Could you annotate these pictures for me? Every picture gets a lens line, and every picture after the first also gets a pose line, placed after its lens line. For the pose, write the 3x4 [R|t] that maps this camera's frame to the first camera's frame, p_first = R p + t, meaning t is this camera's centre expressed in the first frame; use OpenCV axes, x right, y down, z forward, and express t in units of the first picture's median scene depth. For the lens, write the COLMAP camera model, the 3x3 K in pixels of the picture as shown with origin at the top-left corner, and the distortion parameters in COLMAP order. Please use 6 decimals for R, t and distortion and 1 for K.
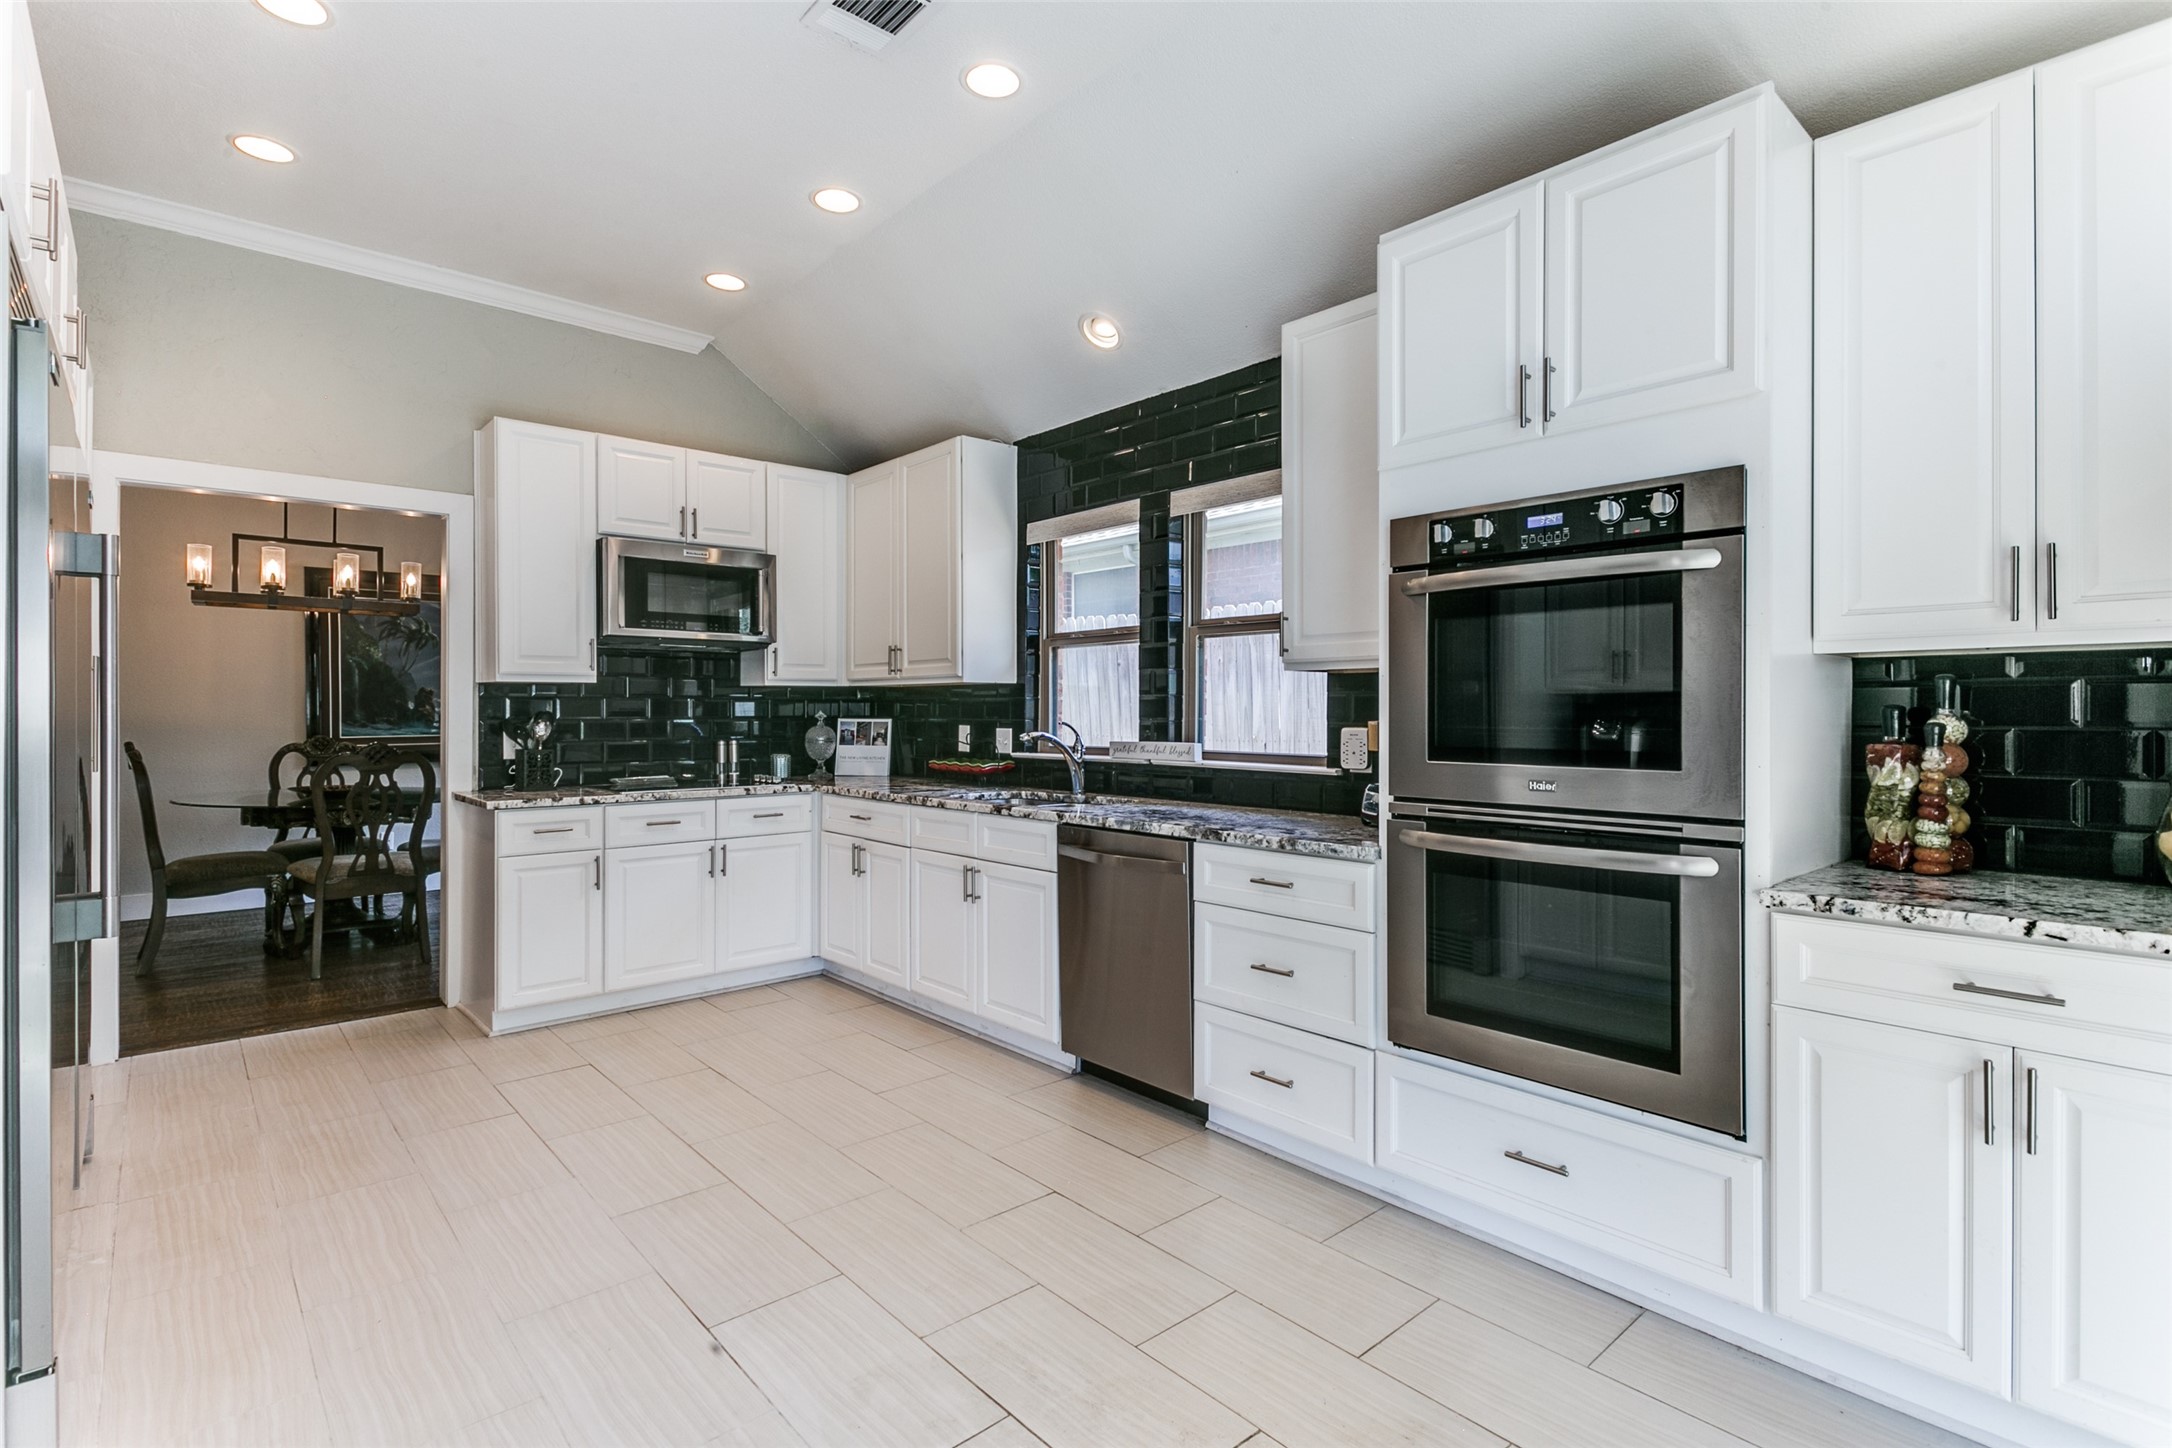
lens RADIAL K [[1039.5, 0, 1076.9], [0, 1039.5, 760.5], [0, 0, 1]] dist [0.012513, -0.004556]
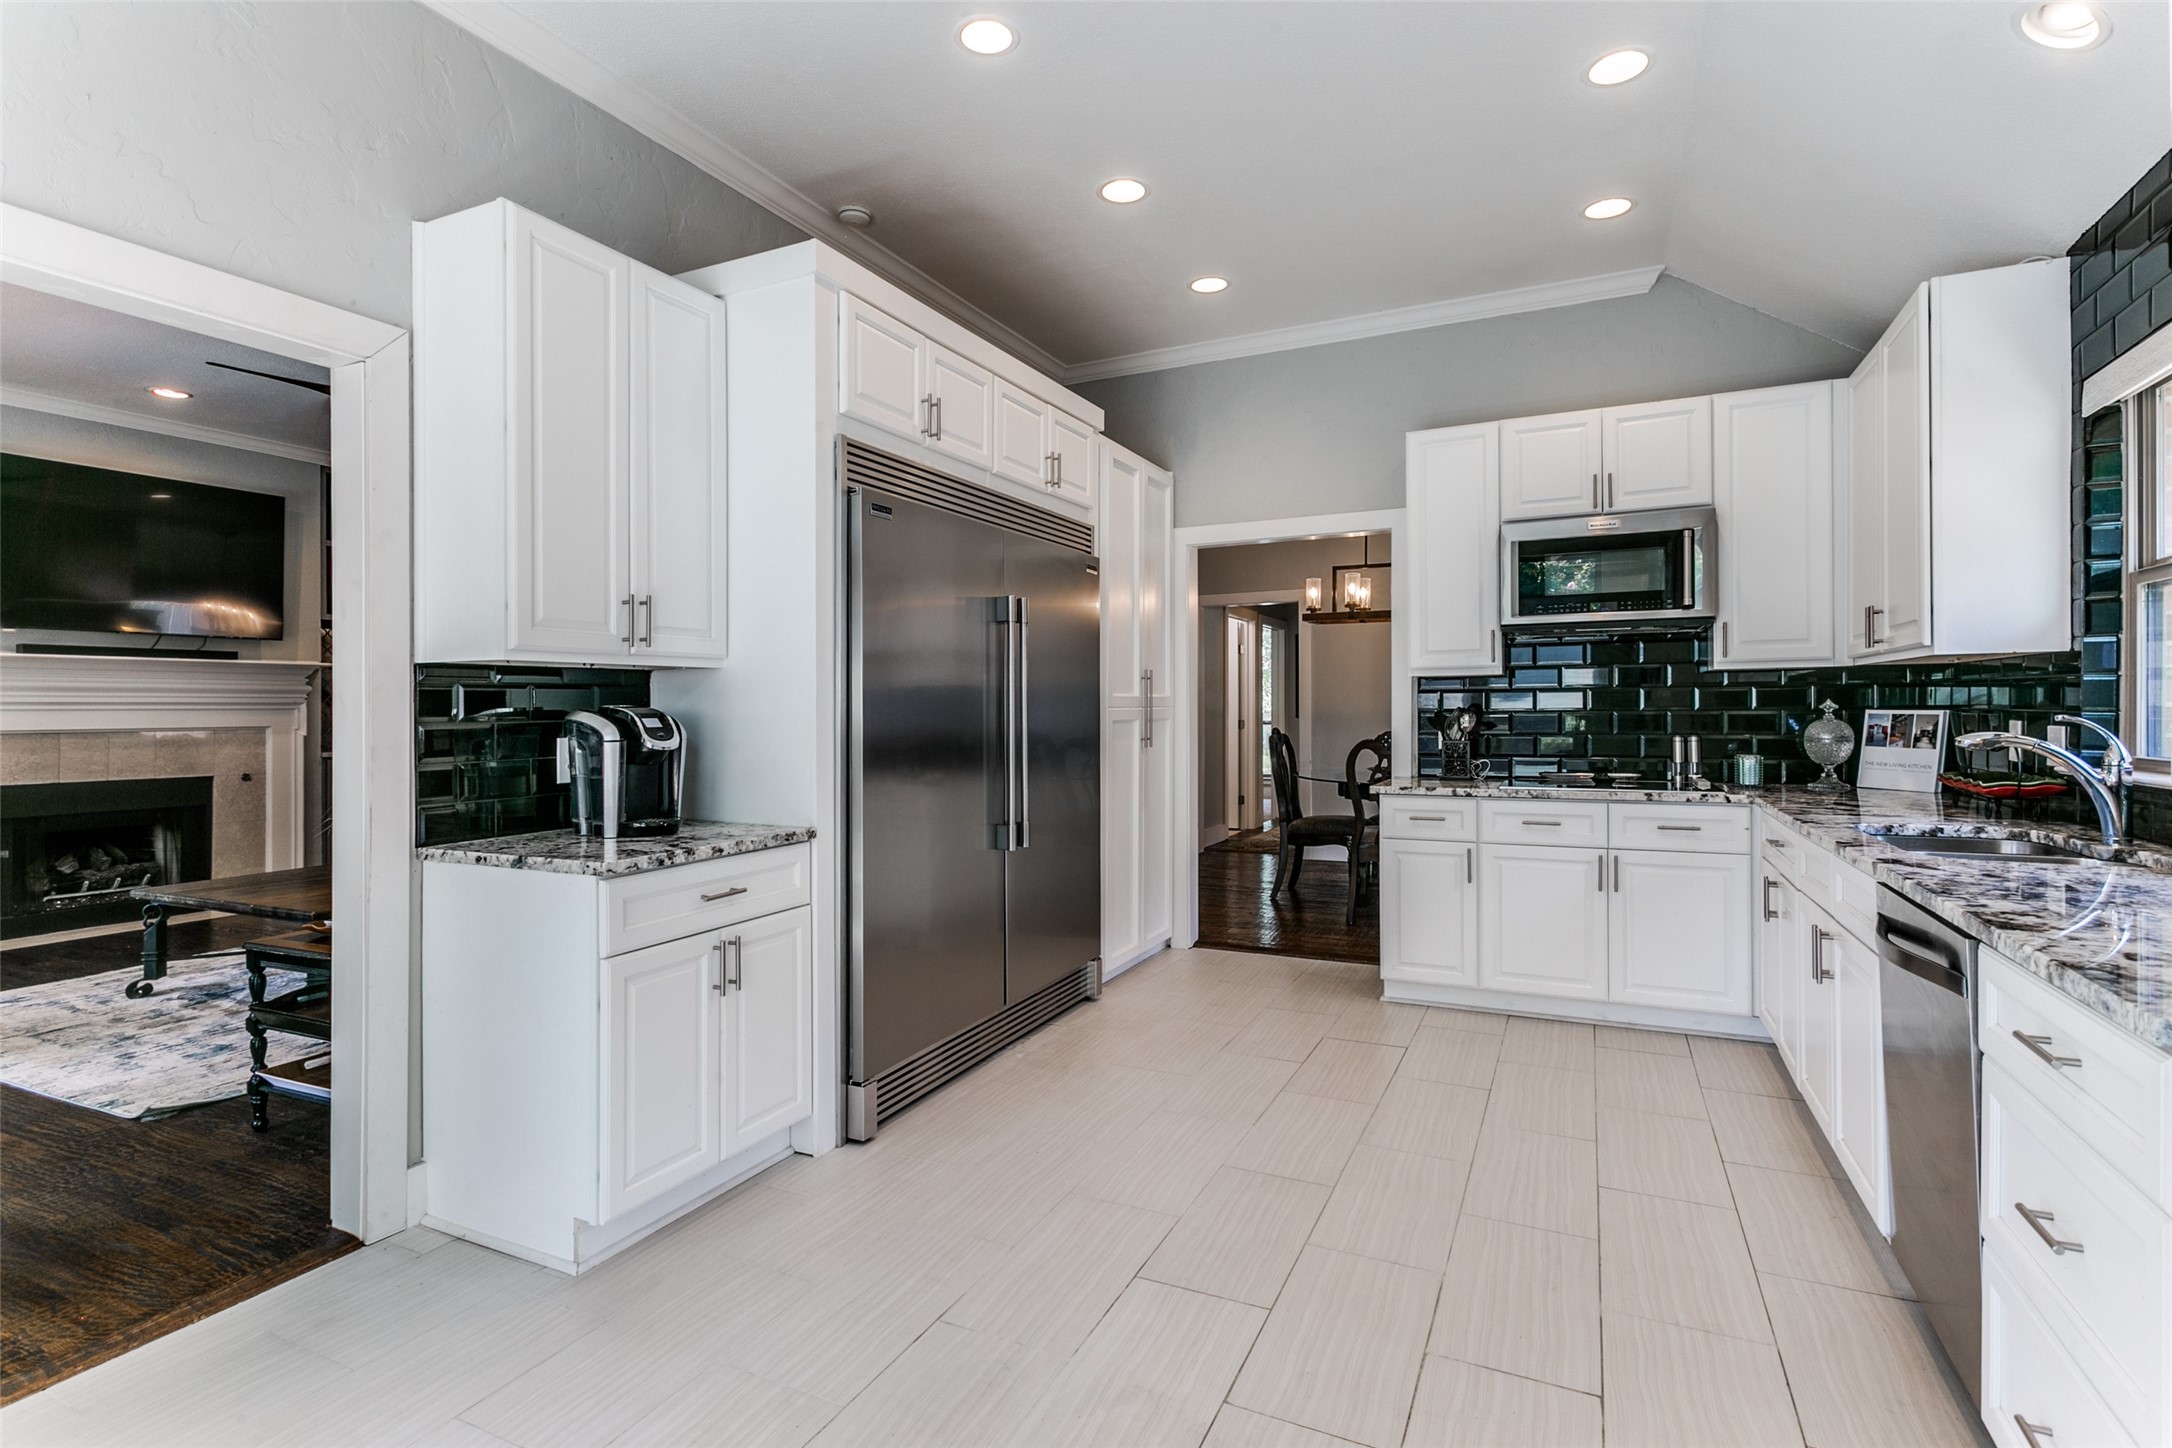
lens RADIAL K [[1039.5, 0, 1071.8], [0, 1039.5, 743.5], [0, 0, 1]] dist [0.012513, -0.004556]
pose [[0.386294, 0.028634, -0.921931, 0.293038], [-0.035669, 0.999234, 0.016089, -0.010756], [0.921686, 0.026669, 0.387019, 0.250319]]
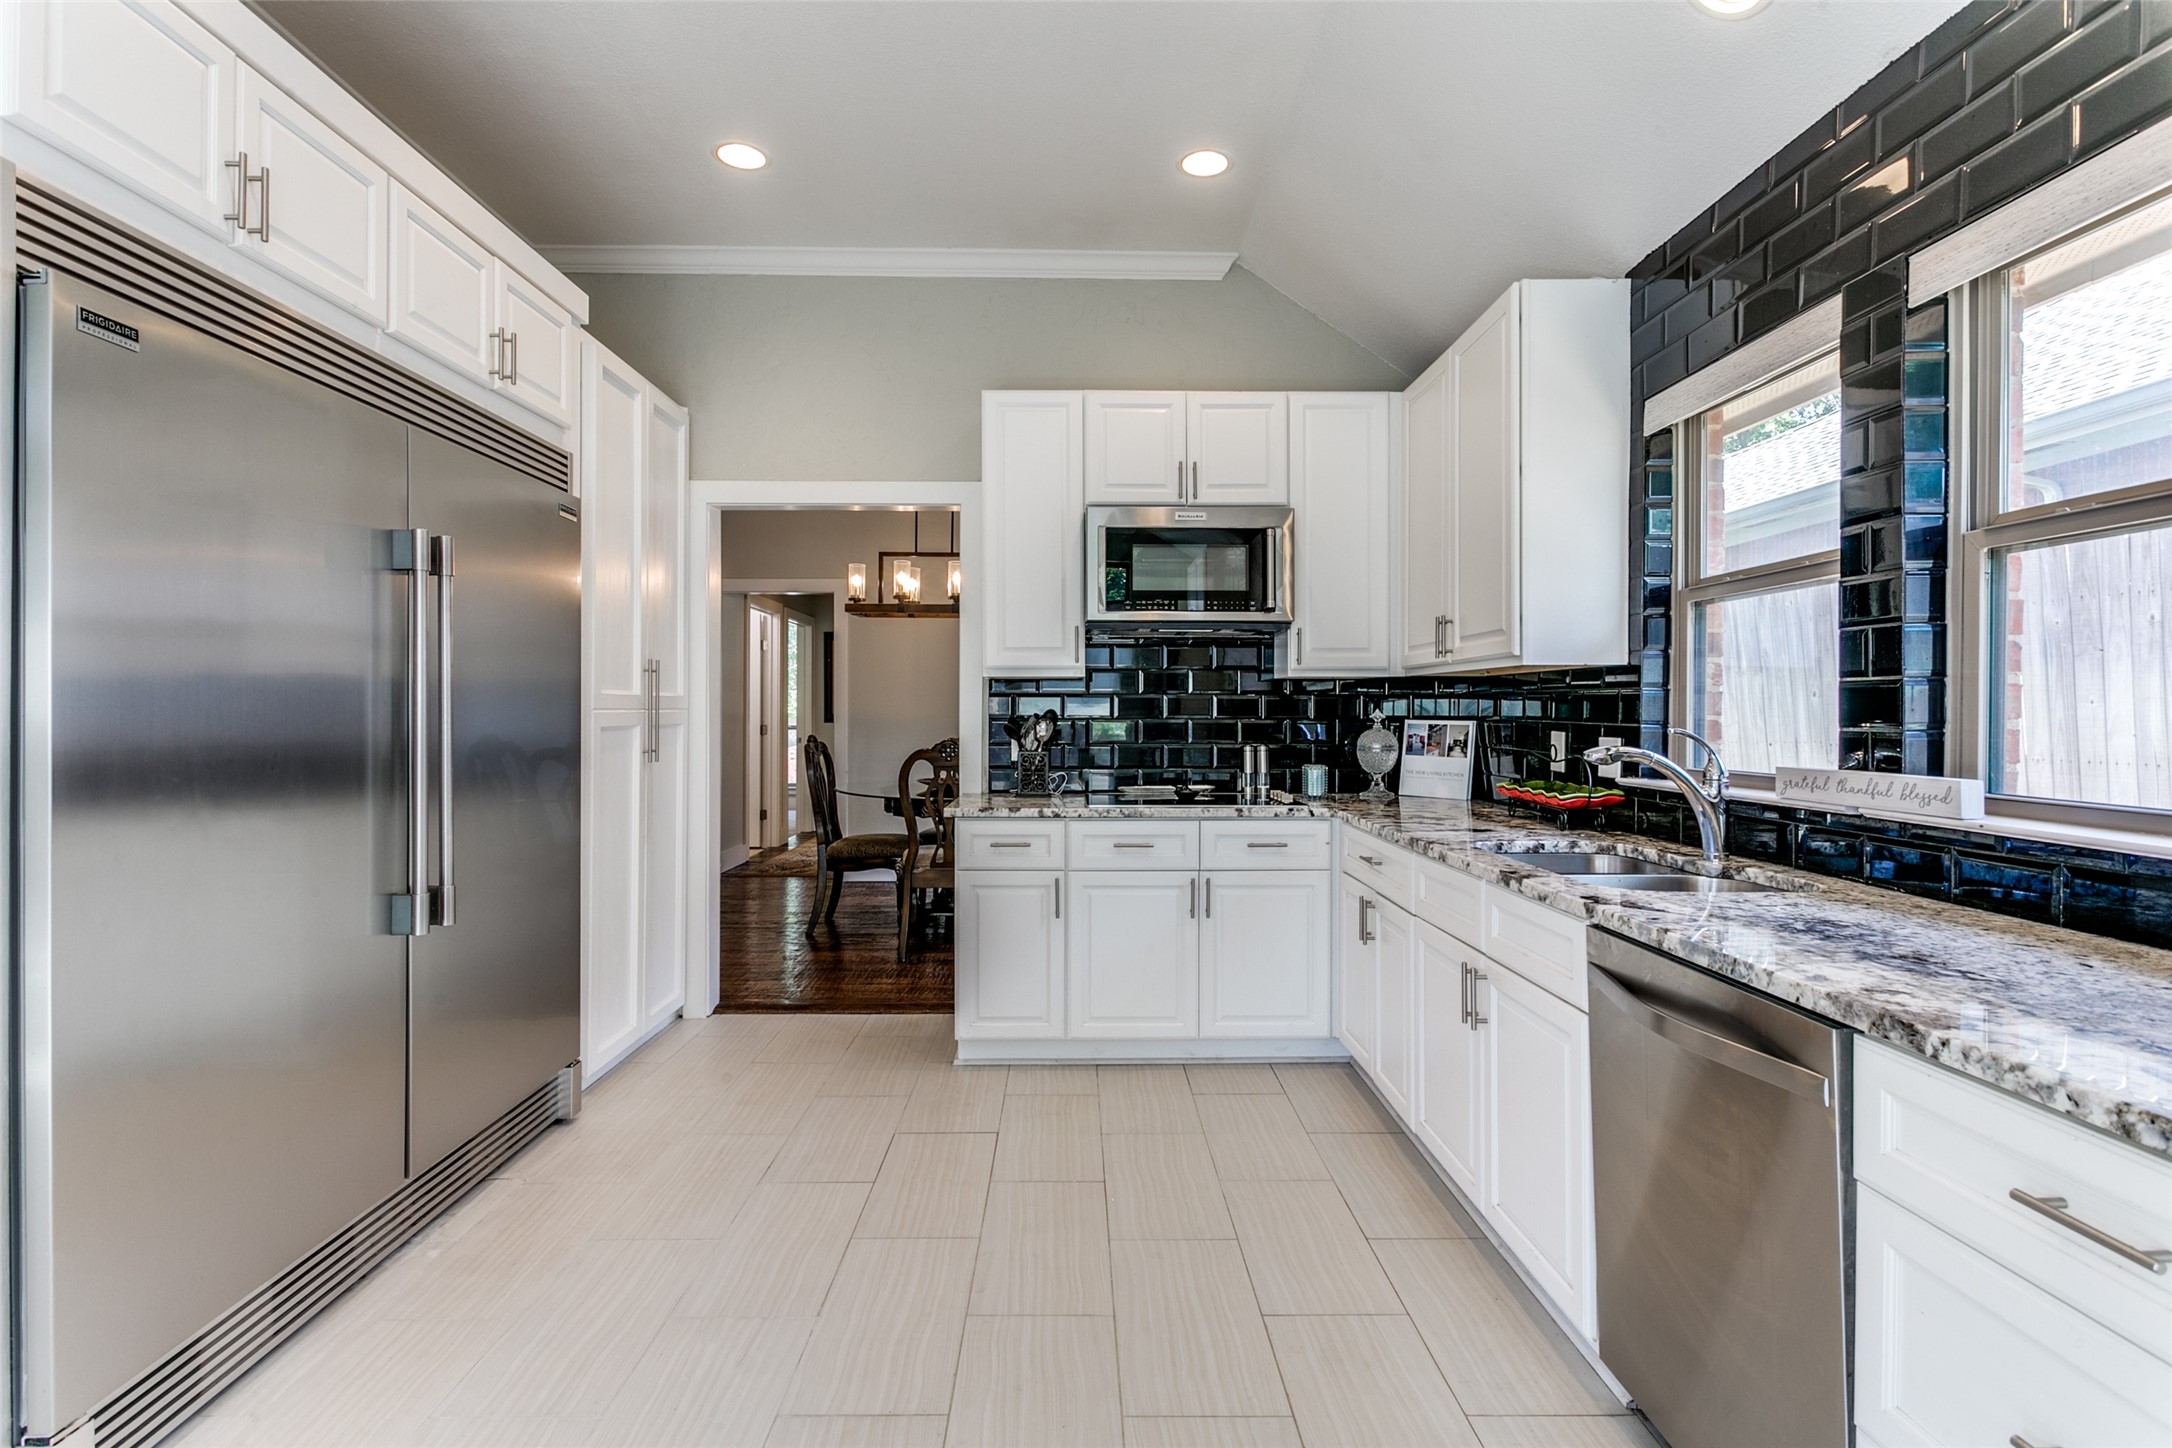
lens RADIAL K [[1039.5, 0, 1080.7], [0, 1039.5, 723.7], [0, 0, 1]] dist [0.012513, -0.004556]
pose [[0.760697, 0.010449, -0.649023, 0.101767], [-0.033710, 0.999157, -0.023424, -0.015039], [0.648231, 0.039697, 0.760408, 0.342235]]
